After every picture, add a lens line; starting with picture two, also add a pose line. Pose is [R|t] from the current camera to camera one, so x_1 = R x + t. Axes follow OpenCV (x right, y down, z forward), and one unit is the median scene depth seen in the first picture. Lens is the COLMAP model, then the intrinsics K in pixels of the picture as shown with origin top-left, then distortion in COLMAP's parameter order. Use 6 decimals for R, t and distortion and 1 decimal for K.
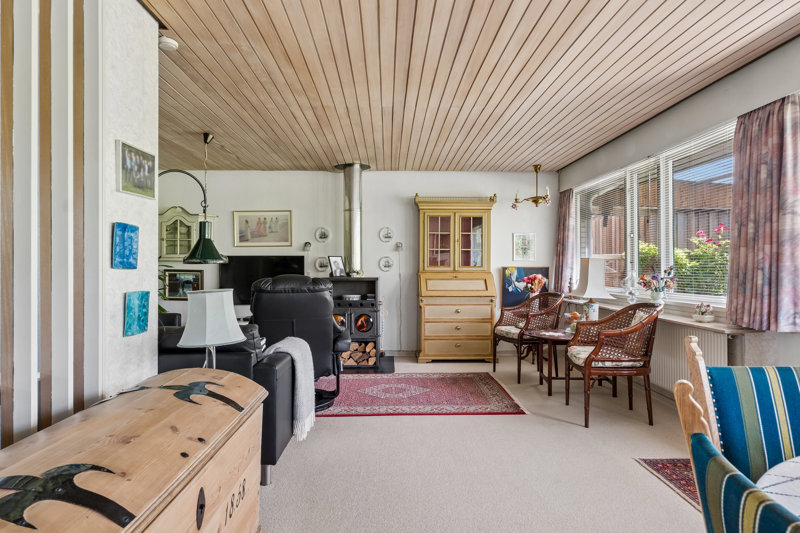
lens RADIAL K [[488.5, 0, 400.1], [0, 488.5, 267.9], [0, 0, 1]] dist [0.002082, -0.000109]
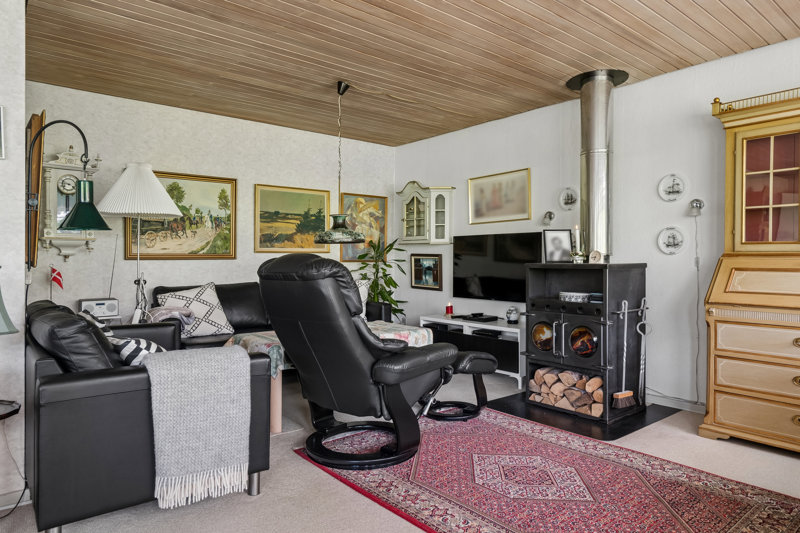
lens RADIAL K [[512.7, 0, 399.6], [0, 512.7, 265.9], [0, 0, 1]] dist [-0.000013, 0.000849]
pose [[0.607725, 0.010435, -0.794079, 0.258786], [-0.000677, 0.999920, 0.012622, 0.013819], [0.794147, -0.007133, 0.607683, 0.422604]]
